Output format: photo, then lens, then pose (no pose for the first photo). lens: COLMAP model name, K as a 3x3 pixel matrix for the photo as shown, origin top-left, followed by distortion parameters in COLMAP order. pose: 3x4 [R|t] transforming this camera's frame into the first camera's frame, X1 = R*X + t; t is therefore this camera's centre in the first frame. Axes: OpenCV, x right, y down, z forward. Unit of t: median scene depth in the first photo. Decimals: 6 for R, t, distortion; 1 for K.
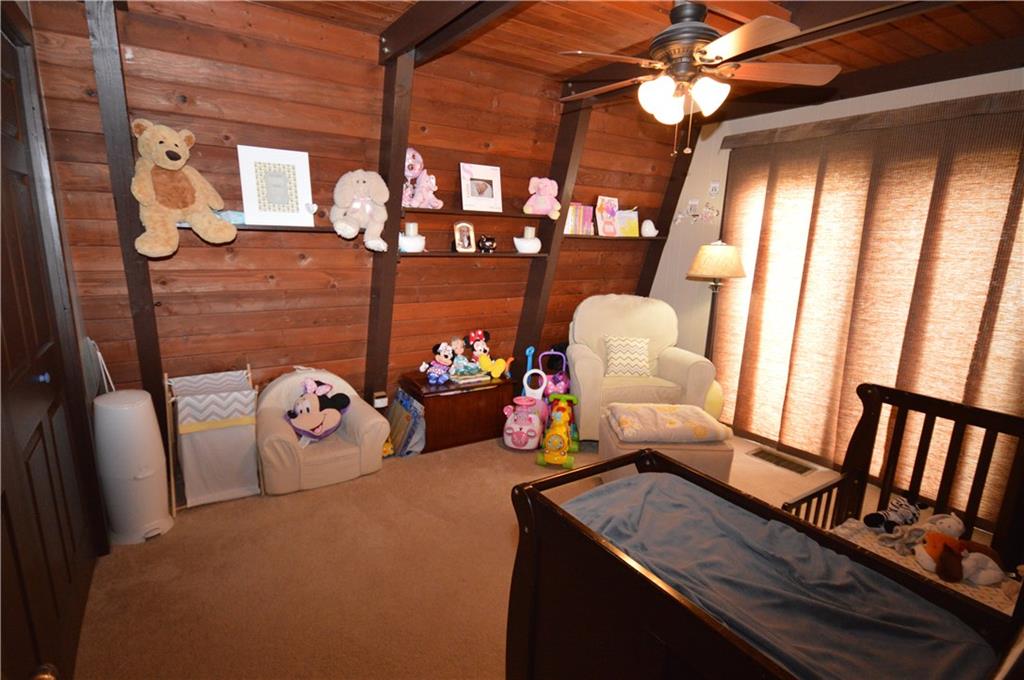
lens RADIAL K [[504.5, 0, 512.0], [0, 504.5, 340.0], [0, 0, 1]] dist [0.003085, 0.000200]
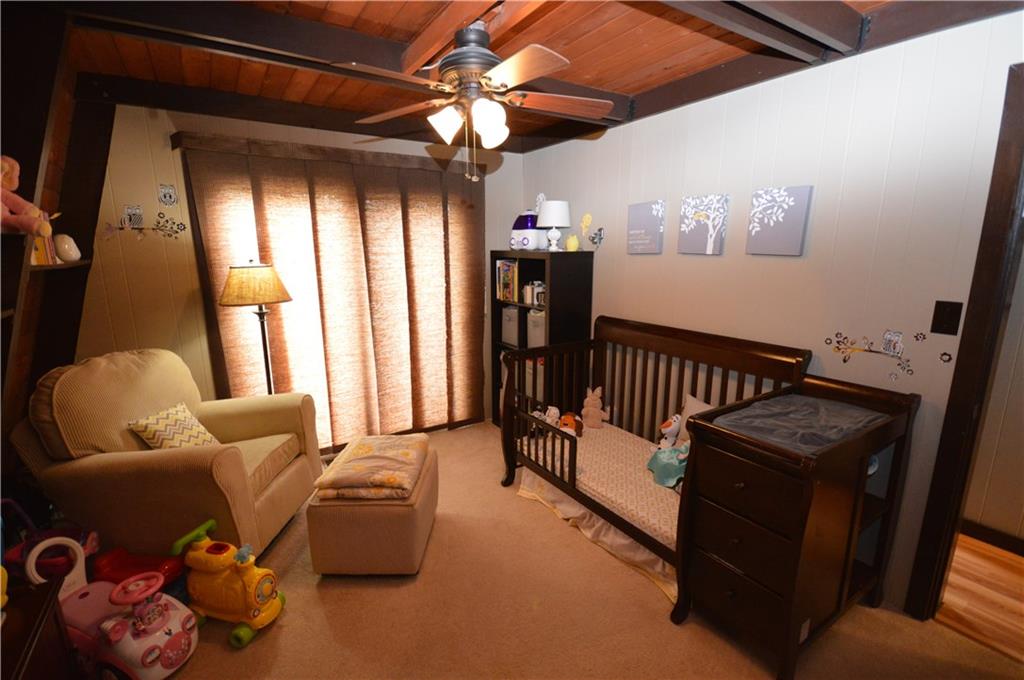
lens RADIAL K [[456.3, 0, 510.1], [0, 456.3, 344.3], [0, 0, 1]] dist [0.003677, -0.013047]
pose [[0.034912, -0.231777, 0.972142, -0.388625], [0.211666, 0.952383, 0.219464, -0.150629], [-0.976718, 0.198107, 0.082309, 0.574790]]
